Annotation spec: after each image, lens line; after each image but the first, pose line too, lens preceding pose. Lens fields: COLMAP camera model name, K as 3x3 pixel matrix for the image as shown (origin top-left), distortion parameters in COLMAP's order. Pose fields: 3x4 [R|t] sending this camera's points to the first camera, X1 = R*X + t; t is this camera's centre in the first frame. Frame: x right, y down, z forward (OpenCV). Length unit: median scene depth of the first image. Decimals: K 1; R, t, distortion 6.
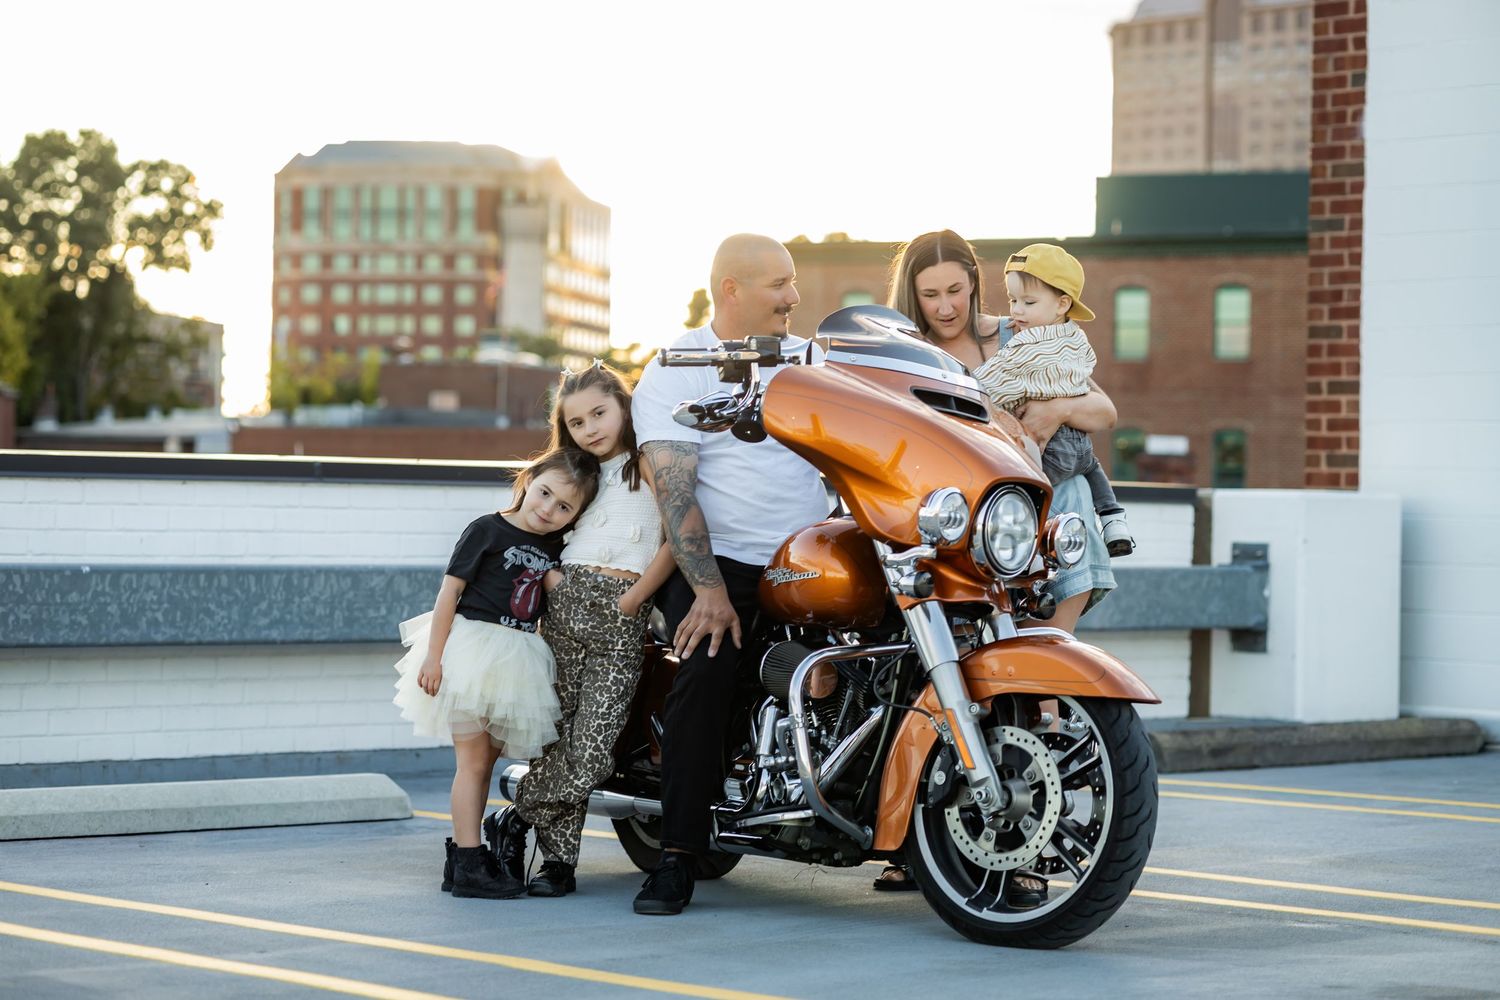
lens RADIAL K [[3704.9, 0, 749.2], [0, 3704.9, 500.4], [0, 0, 1]] dist [0.172633, 0.000000]
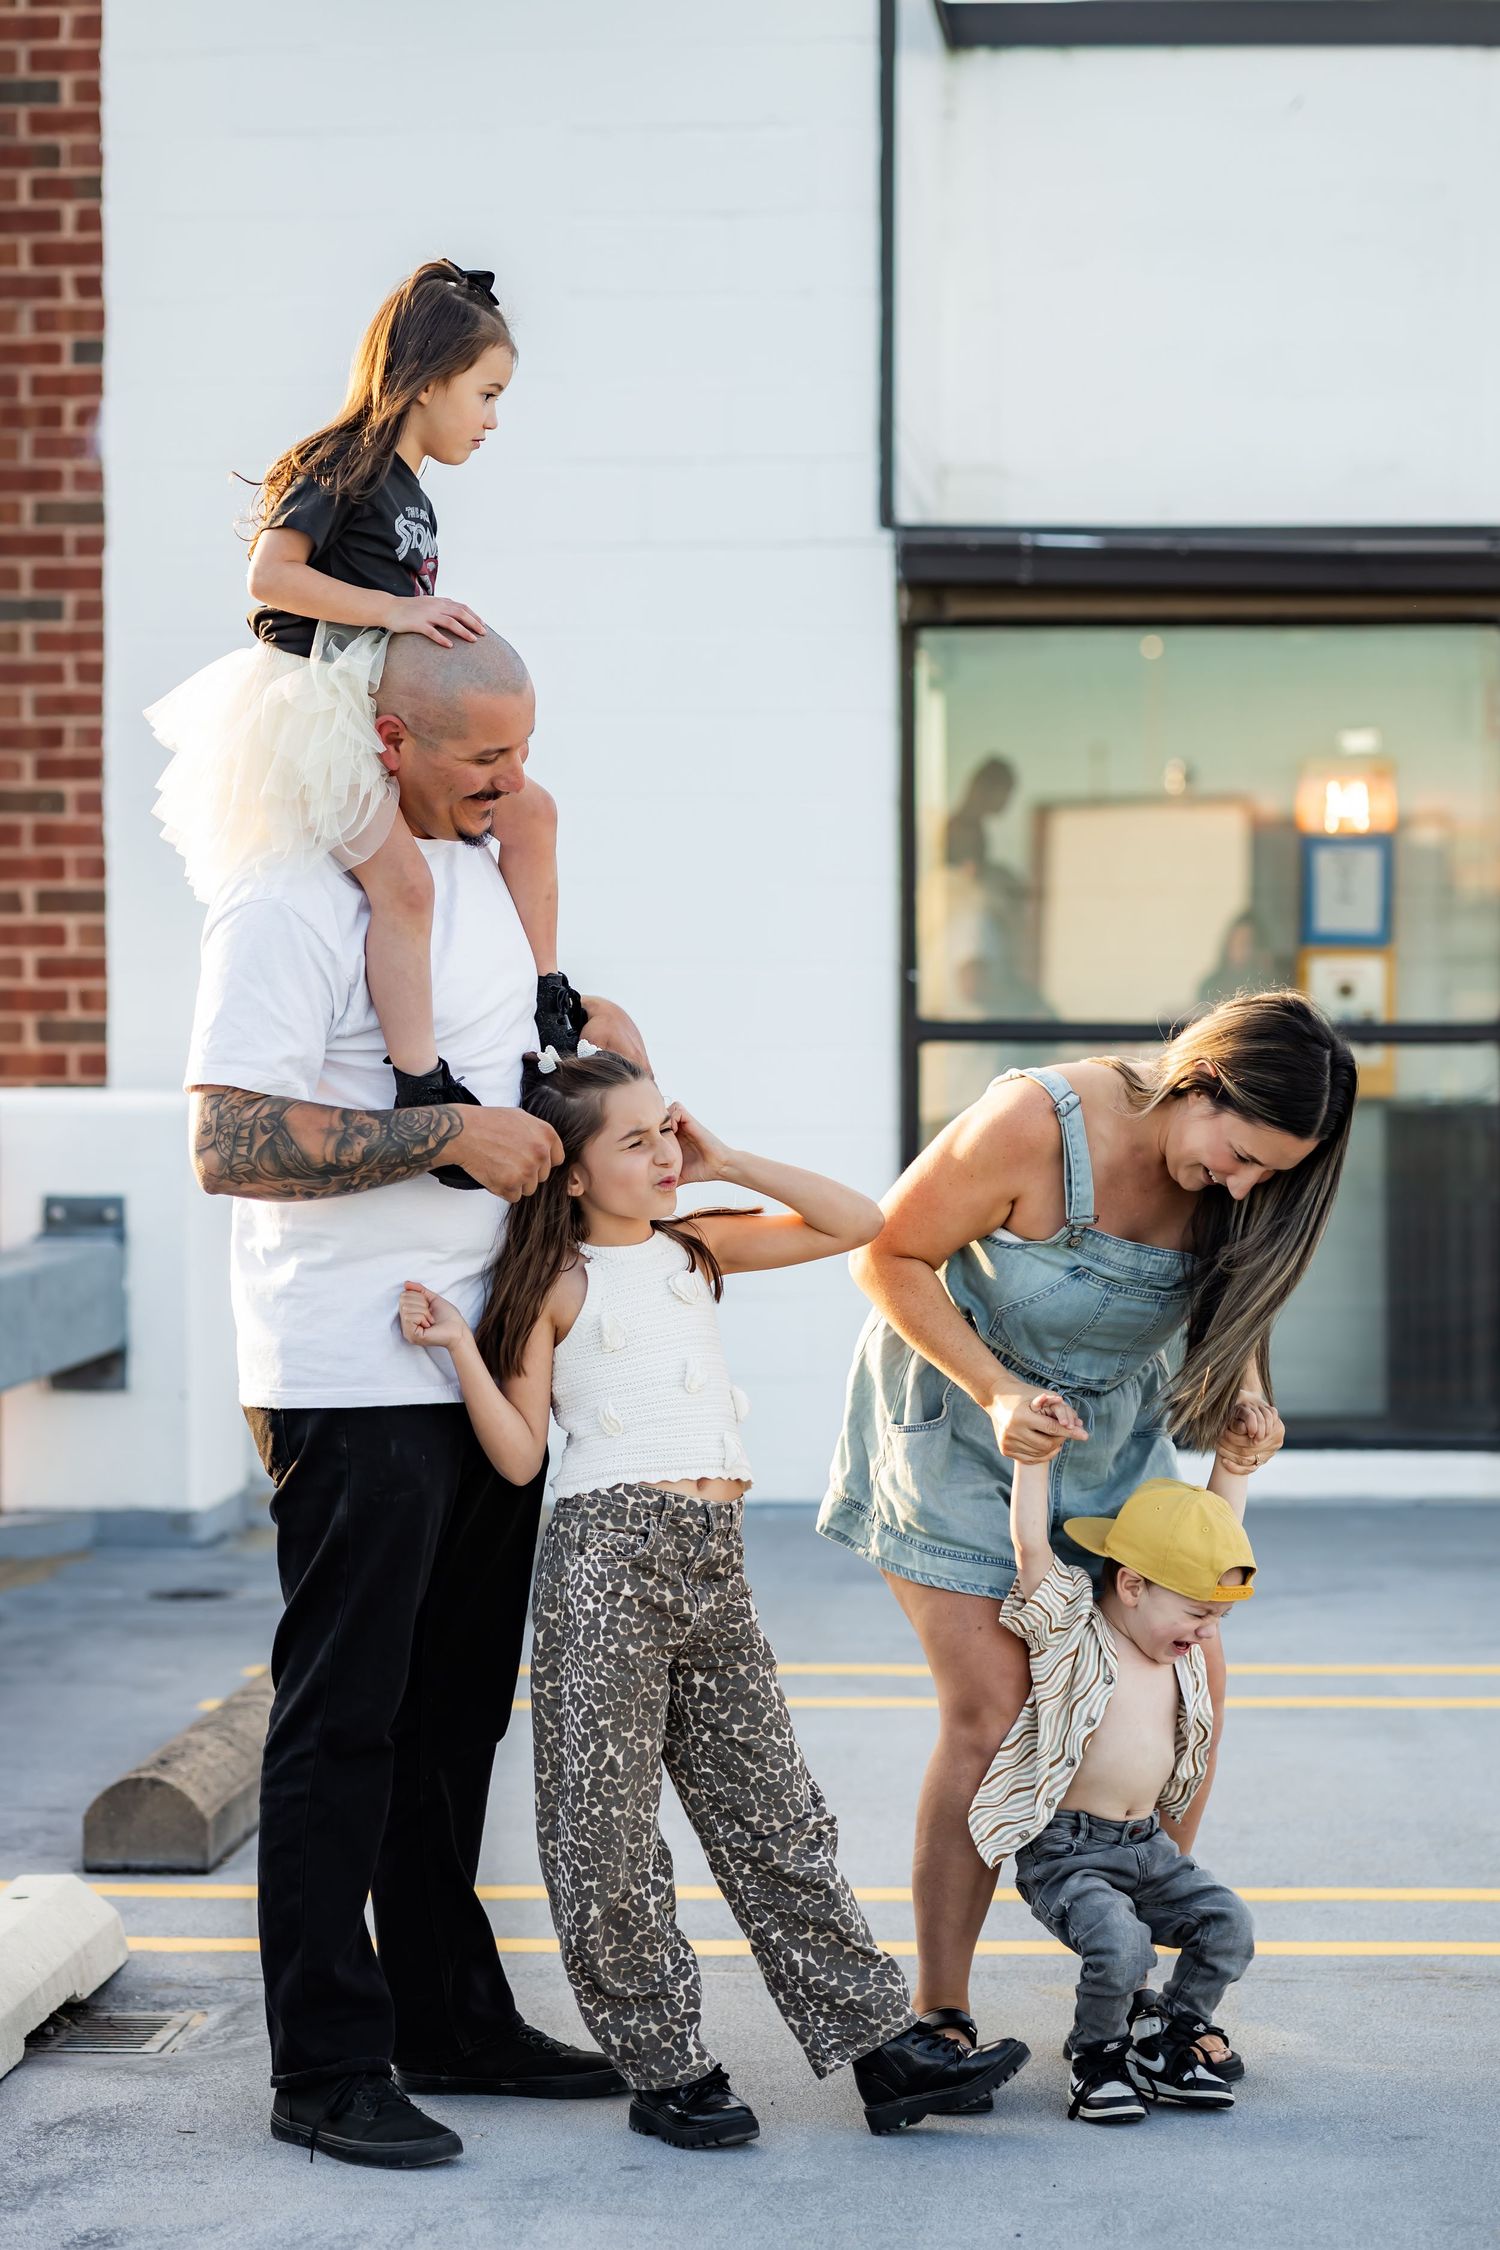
lens RADIAL K [[5557.4, 0, 752.8], [0, 5557.4, 1123.7], [0, 0, 1]] dist [0.172633, 0.000000]
pose [[0.803818, -0.032699, 0.593976, -0.258236], [0.017080, 0.999345, 0.031900, -0.021912], [-0.594630, -0.015497, 0.803850, 0.262850]]
